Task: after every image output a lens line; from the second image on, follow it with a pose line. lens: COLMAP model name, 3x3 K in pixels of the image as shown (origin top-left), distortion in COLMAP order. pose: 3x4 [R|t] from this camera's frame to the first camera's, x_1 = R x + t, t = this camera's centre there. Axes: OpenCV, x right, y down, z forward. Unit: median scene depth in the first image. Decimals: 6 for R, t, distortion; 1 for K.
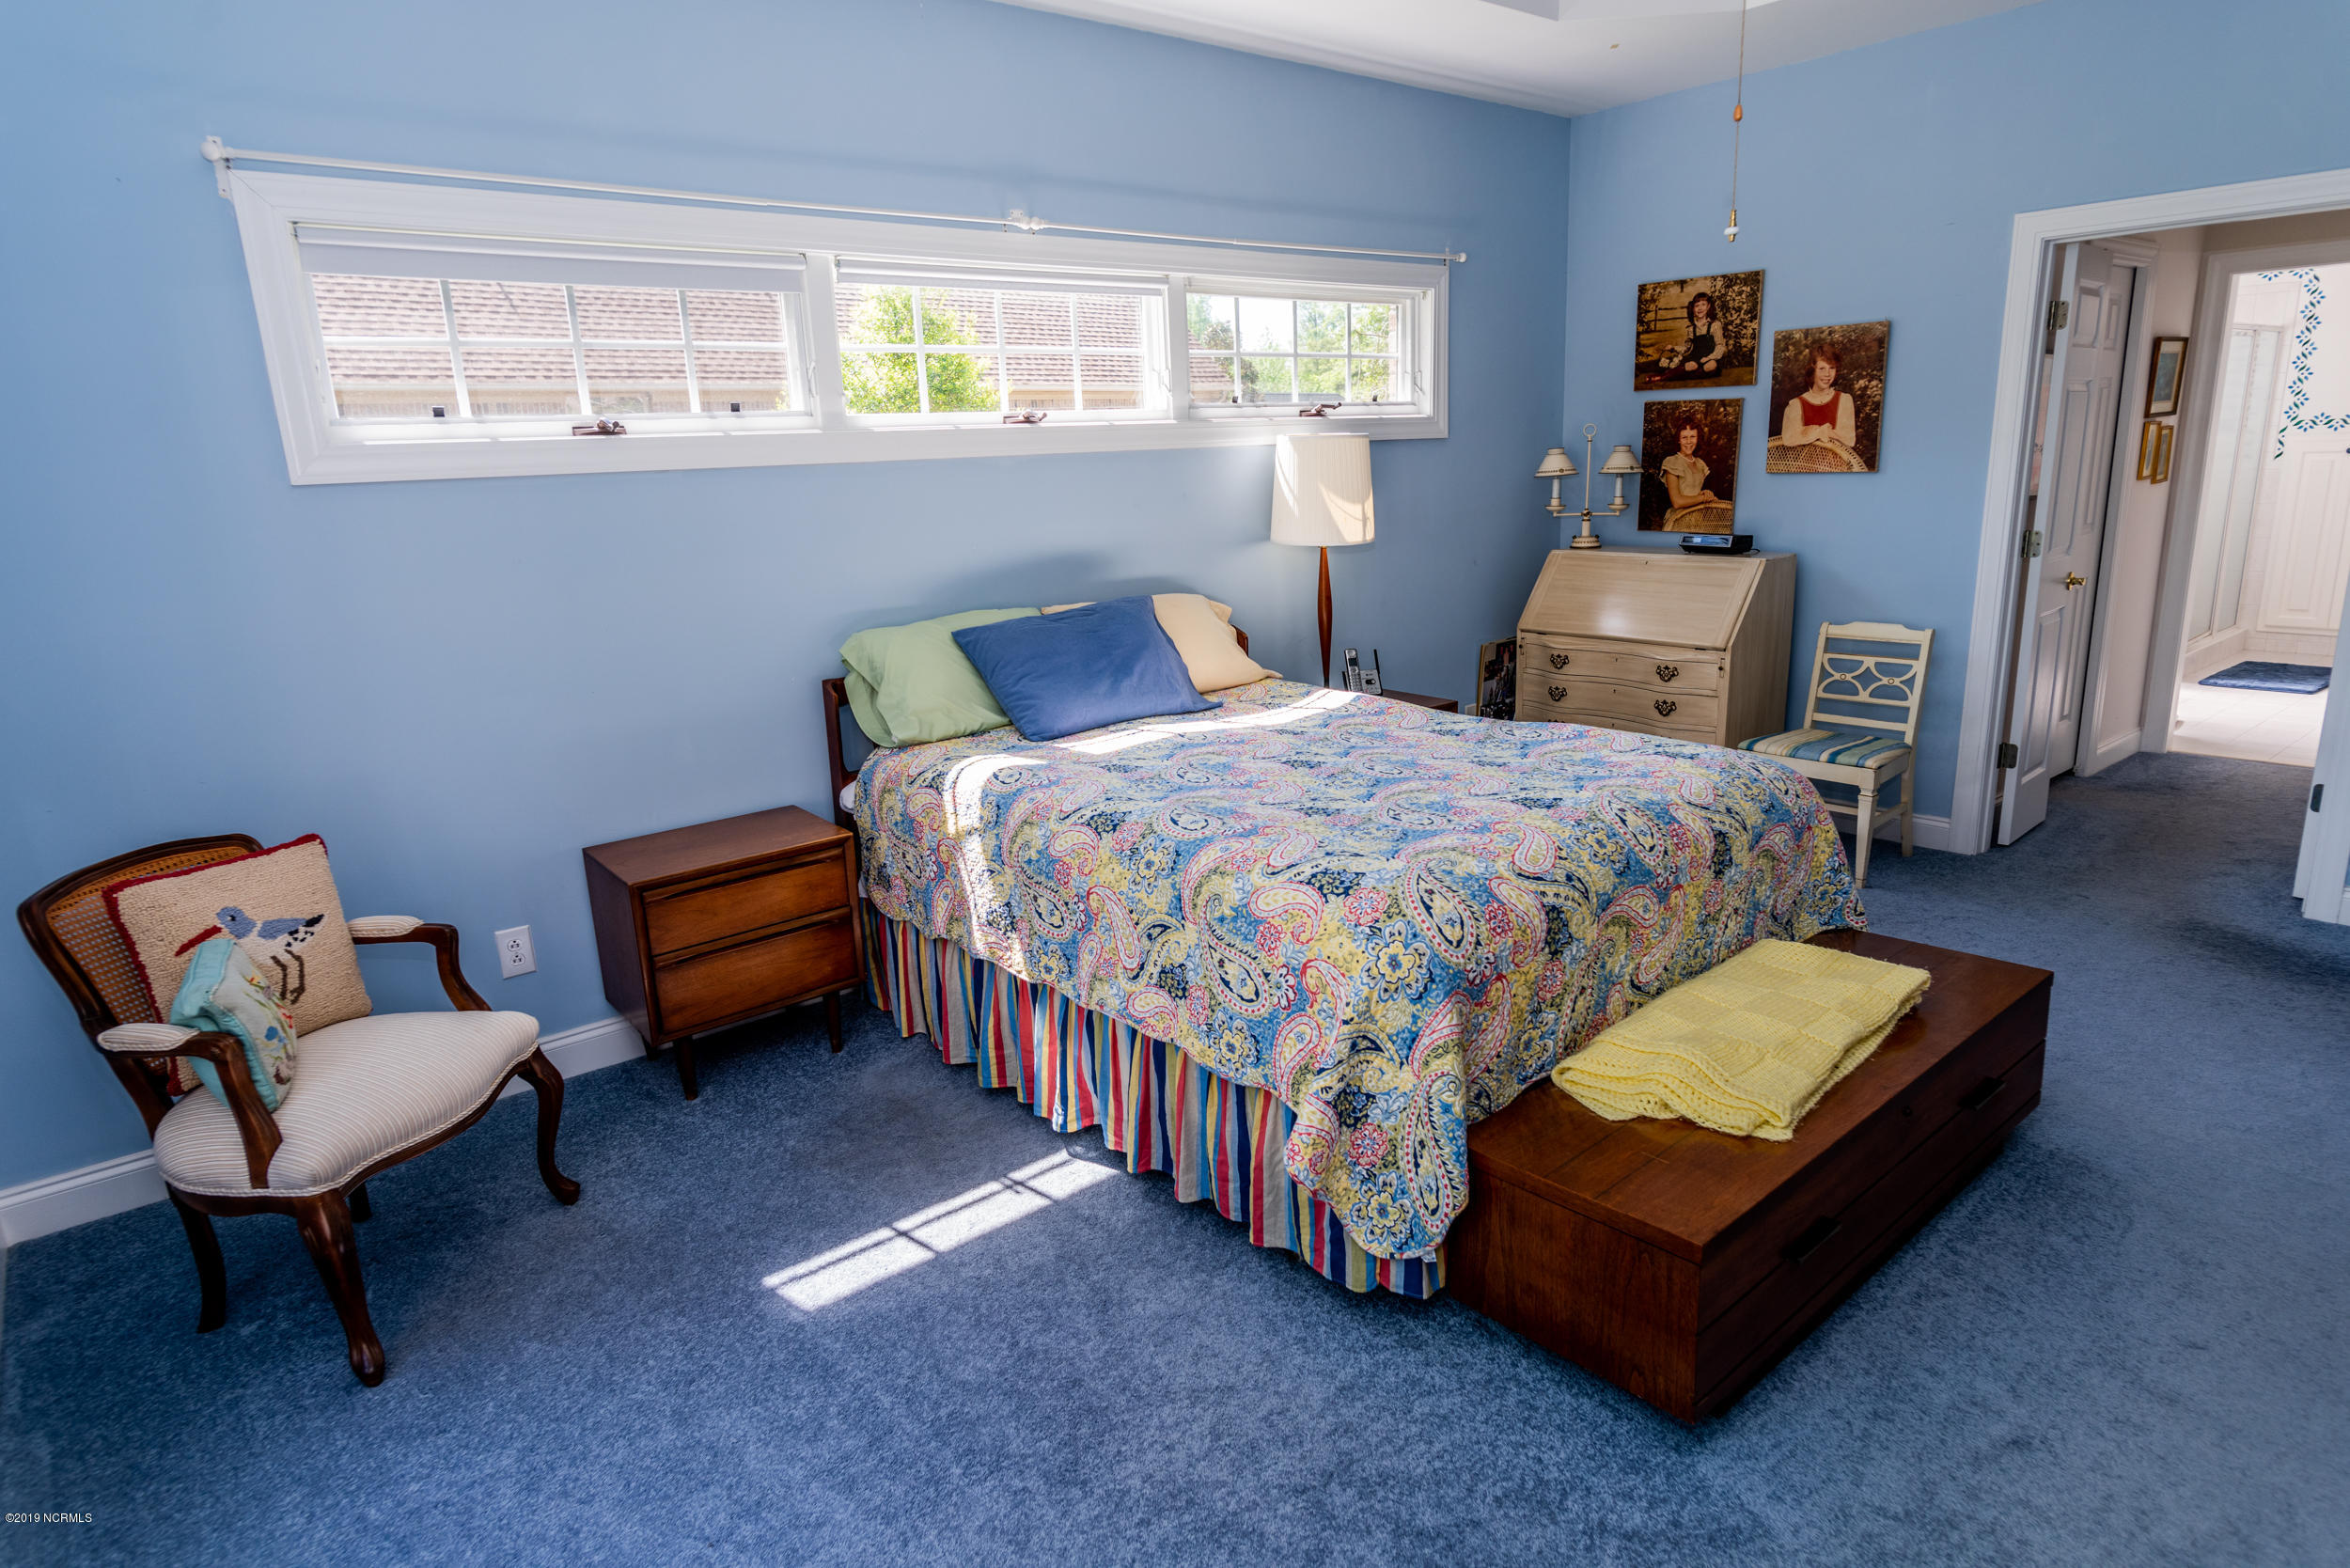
lens RADIAL K [[1345.2, 0, 1180.3], [0, 1345.2, 783.9], [0, 0, 1]] dist [-0.005290, 0.003044]
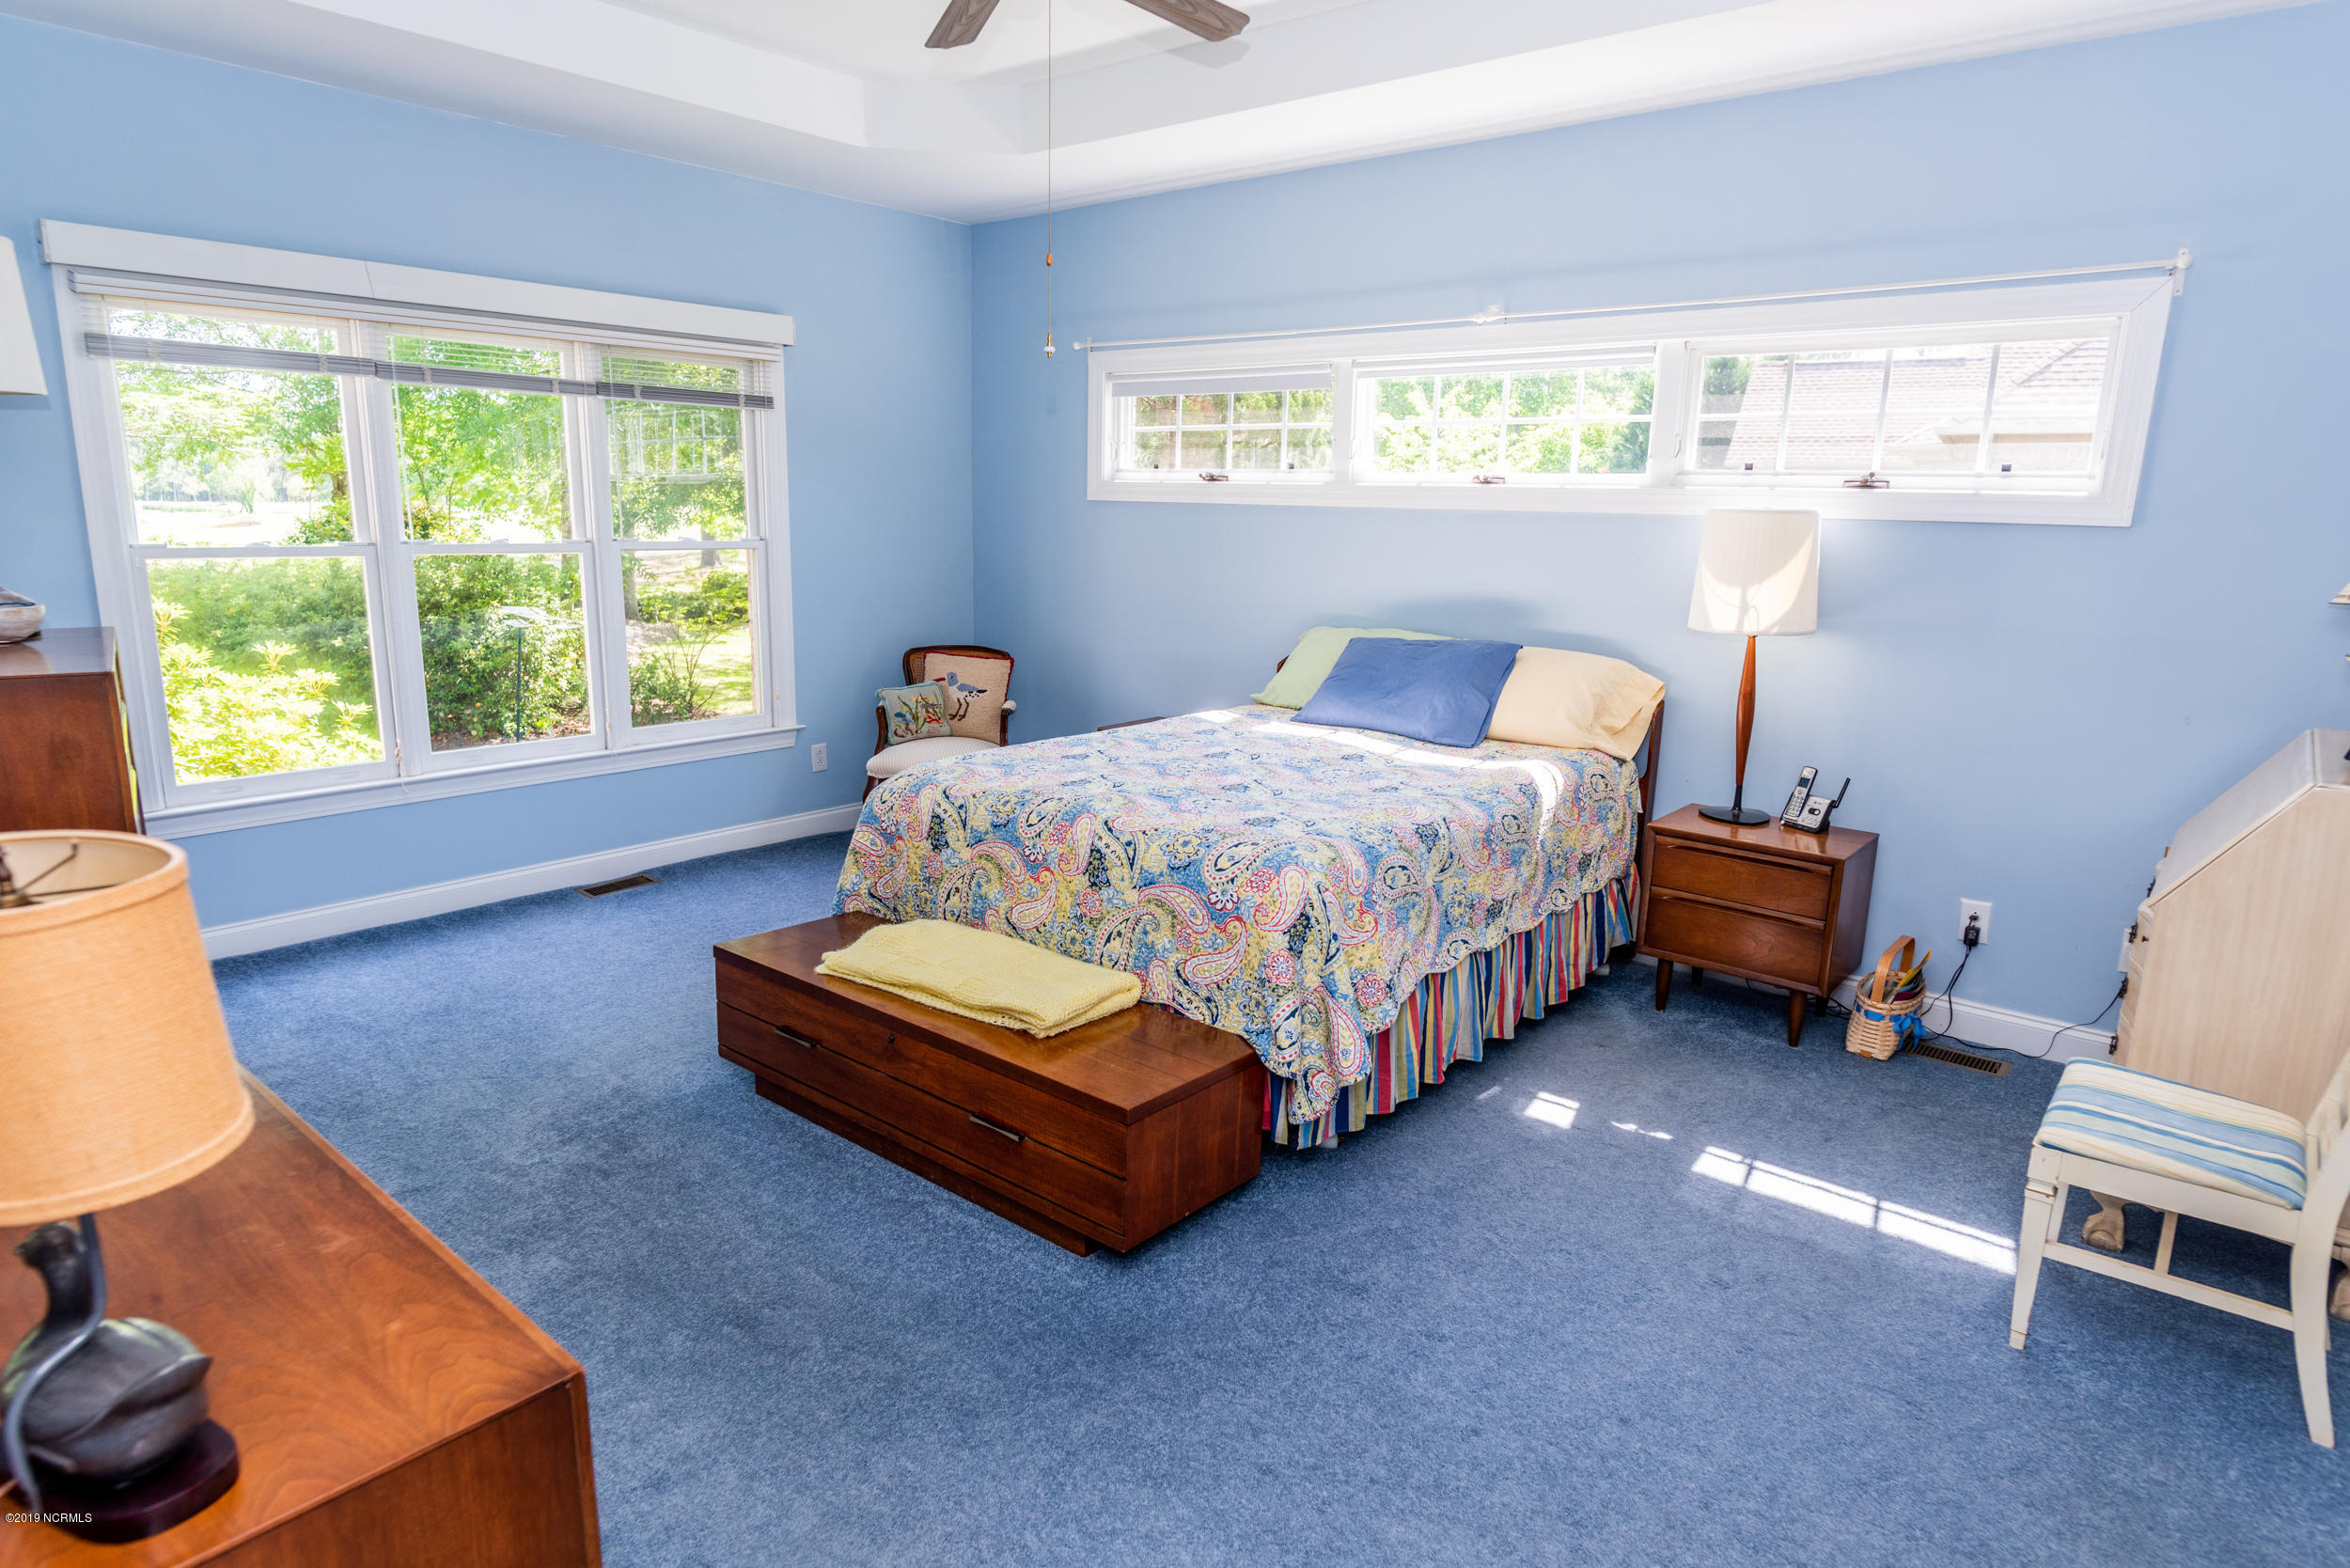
lens RADIAL K [[1345.2, 0, 1180.9], [0, 1345.2, 782.0], [0, 0, 1]] dist [-0.005290, 0.003044]
pose [[0.169873, 0.240747, -0.955607, 1.524895], [-0.270776, 0.943779, 0.189633, -0.259694], [0.947535, 0.226542, 0.225511, 0.814363]]
